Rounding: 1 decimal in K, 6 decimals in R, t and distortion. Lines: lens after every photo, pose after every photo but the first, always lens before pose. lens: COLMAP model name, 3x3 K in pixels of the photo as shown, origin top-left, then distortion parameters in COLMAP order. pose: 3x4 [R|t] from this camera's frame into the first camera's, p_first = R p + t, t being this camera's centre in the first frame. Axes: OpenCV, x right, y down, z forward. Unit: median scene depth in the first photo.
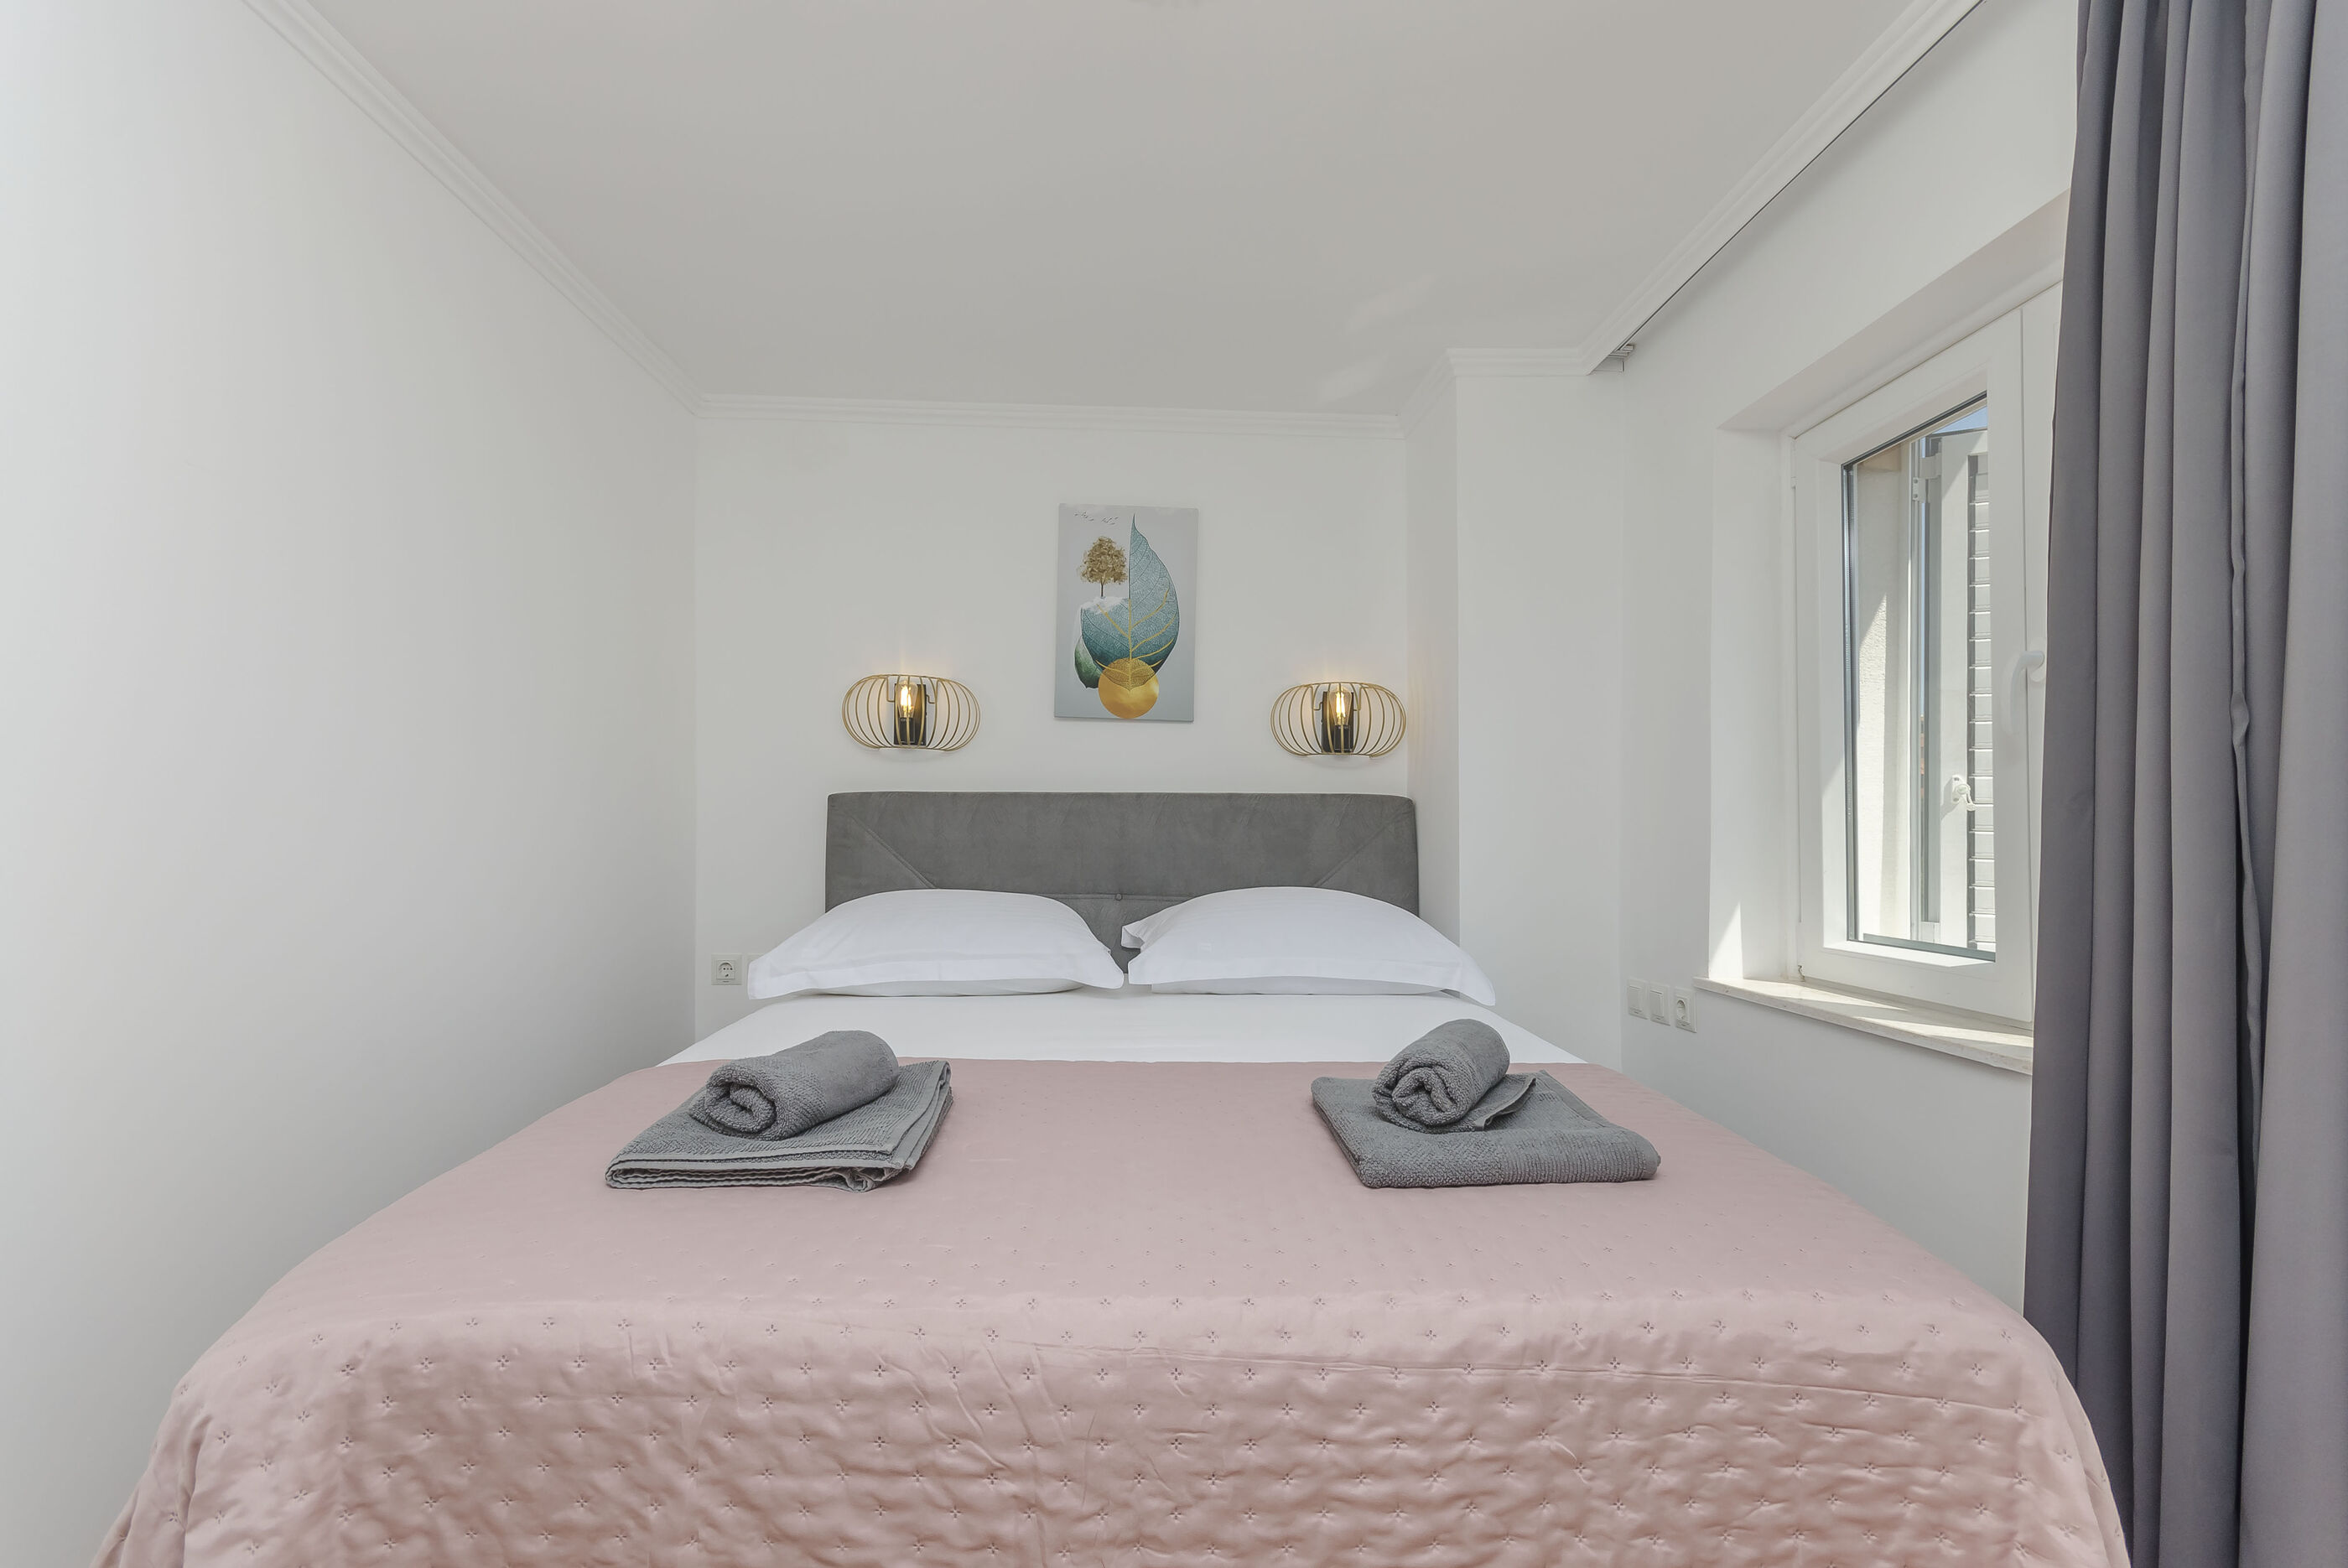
lens RADIAL K [[1098.7, 0, 1166.2], [0, 1098.7, 839.2], [0, 0, 1]] dist [0.002980, 0.000911]
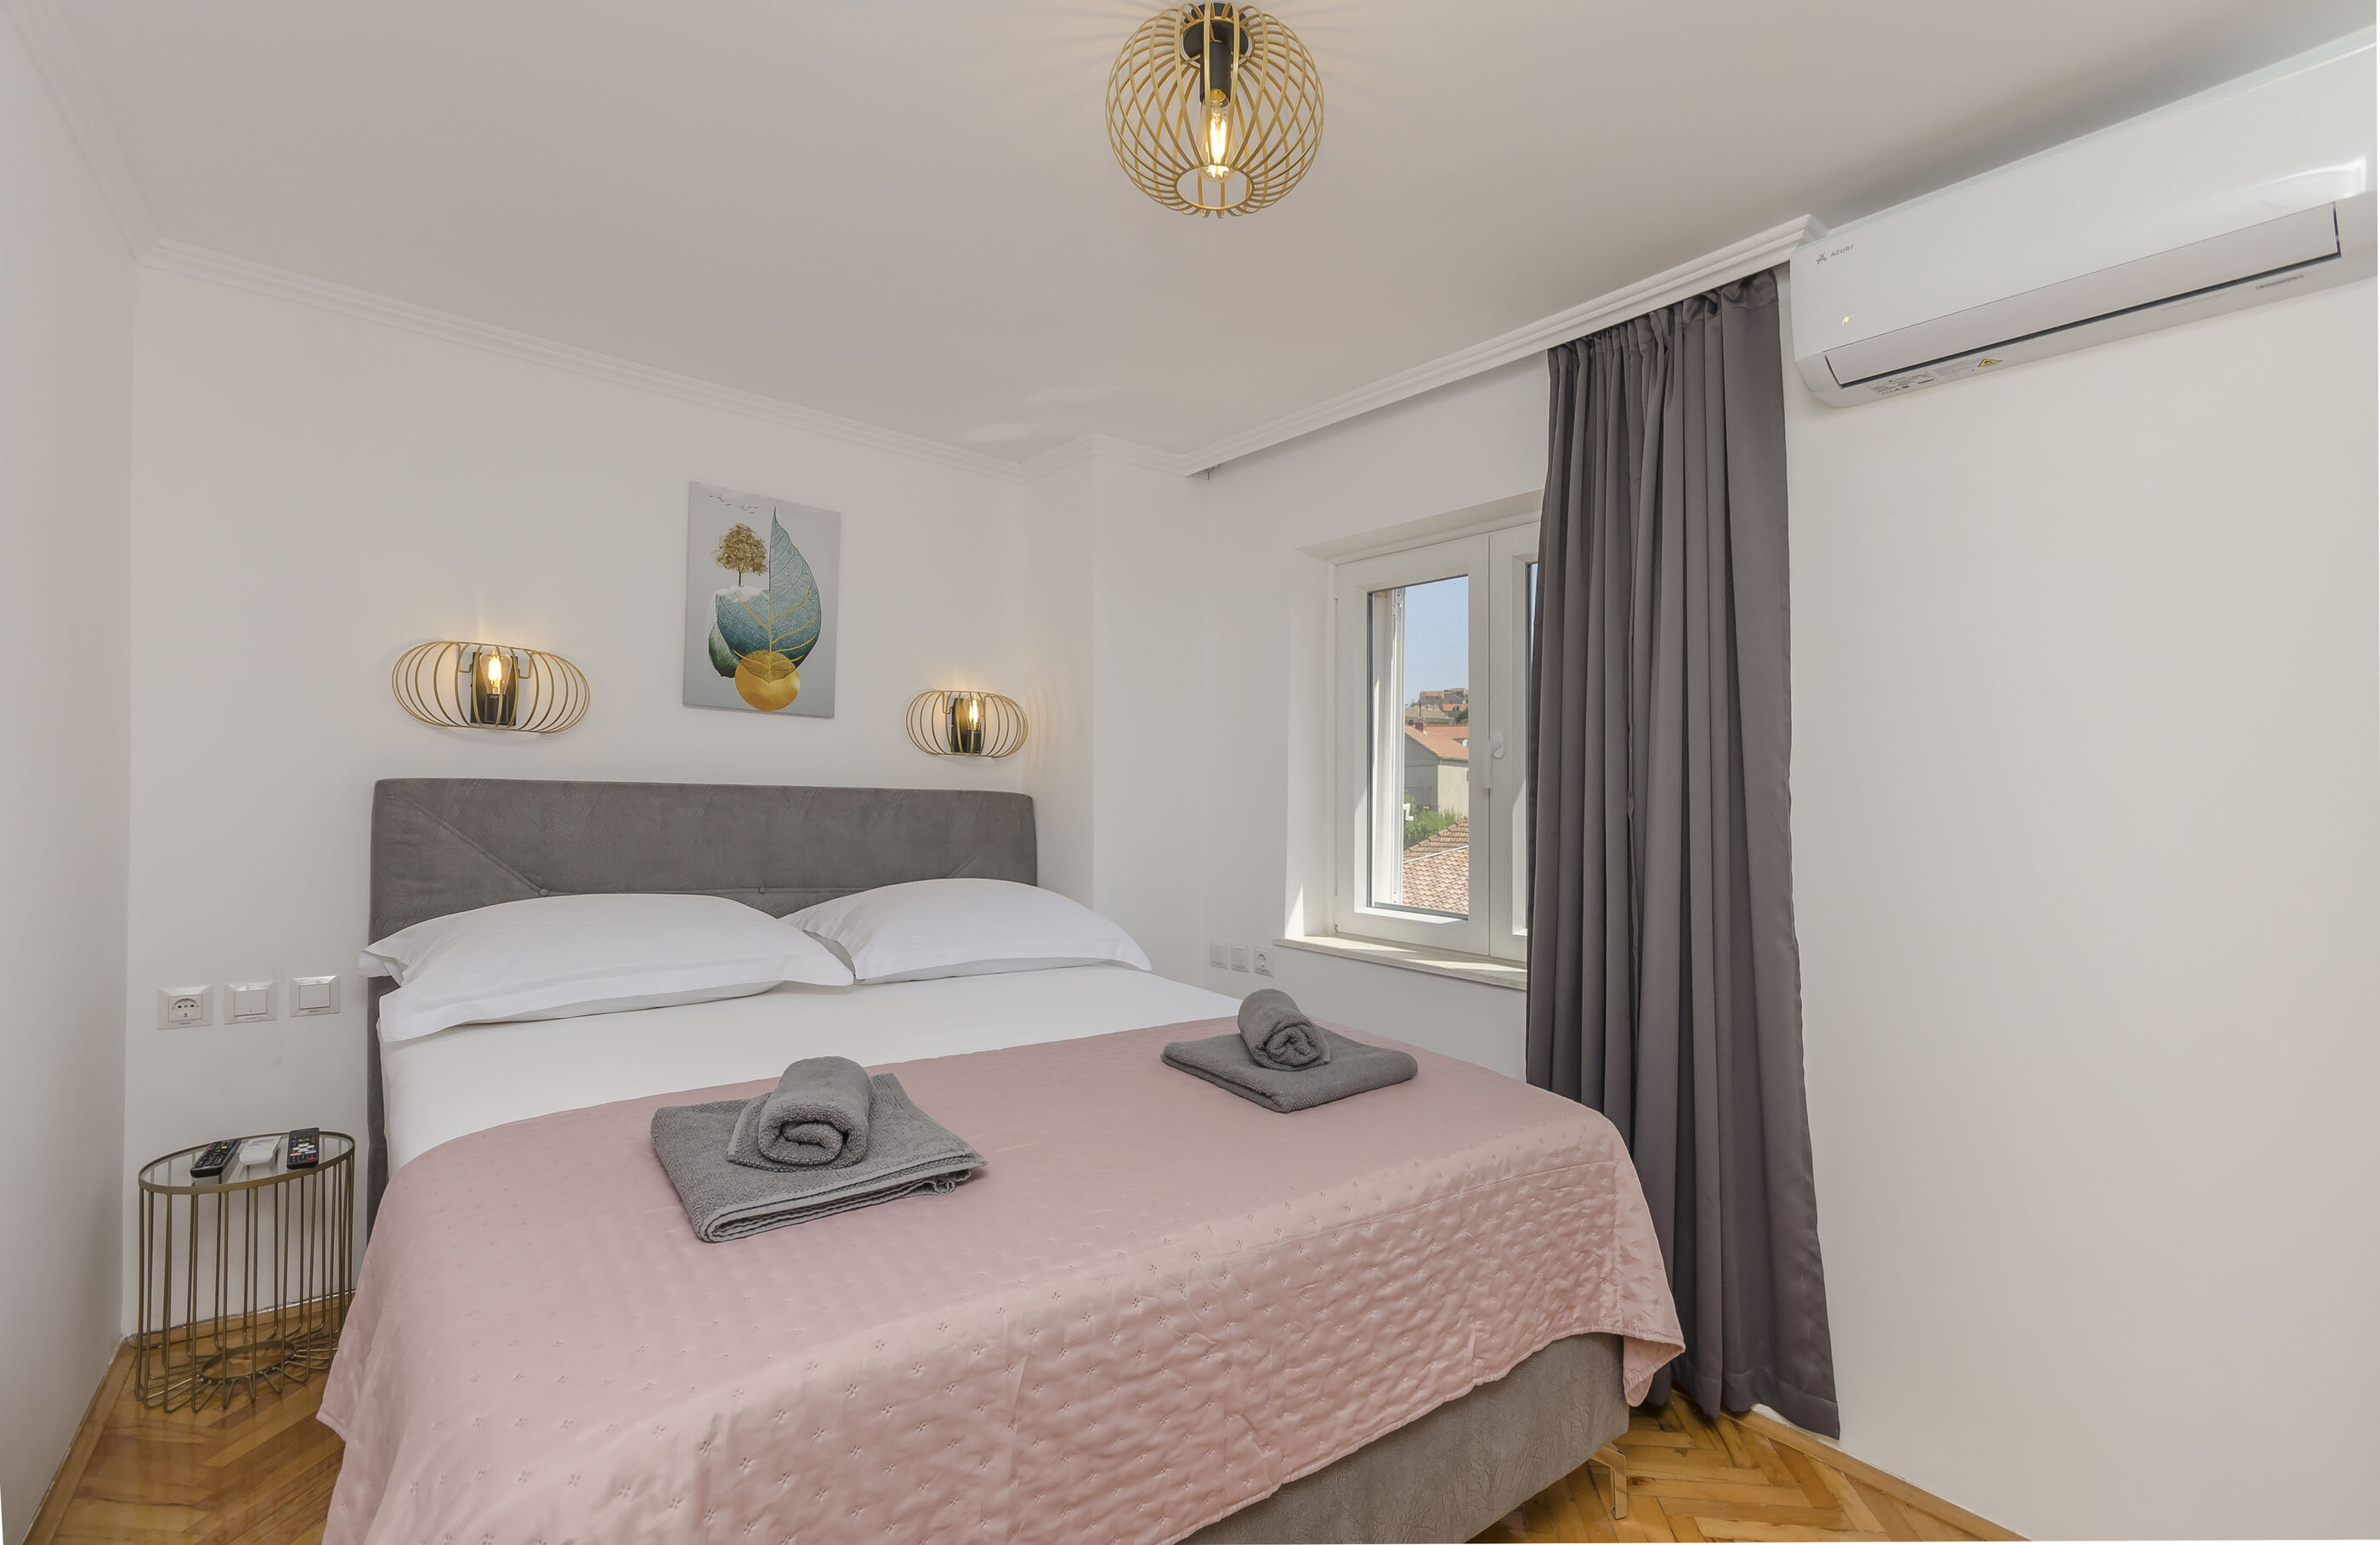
lens RADIAL K [[1056.0, 0, 1257.8], [0, 1056.0, 794.4], [0, 0, 1]] dist [0.000494, 0.000331]
pose [[0.780464, 0.013698, 0.625051, -0.678481], [-0.018104, 0.999836, 0.000694, -0.101509], [-0.624939, -0.011858, 0.780584, -0.069042]]
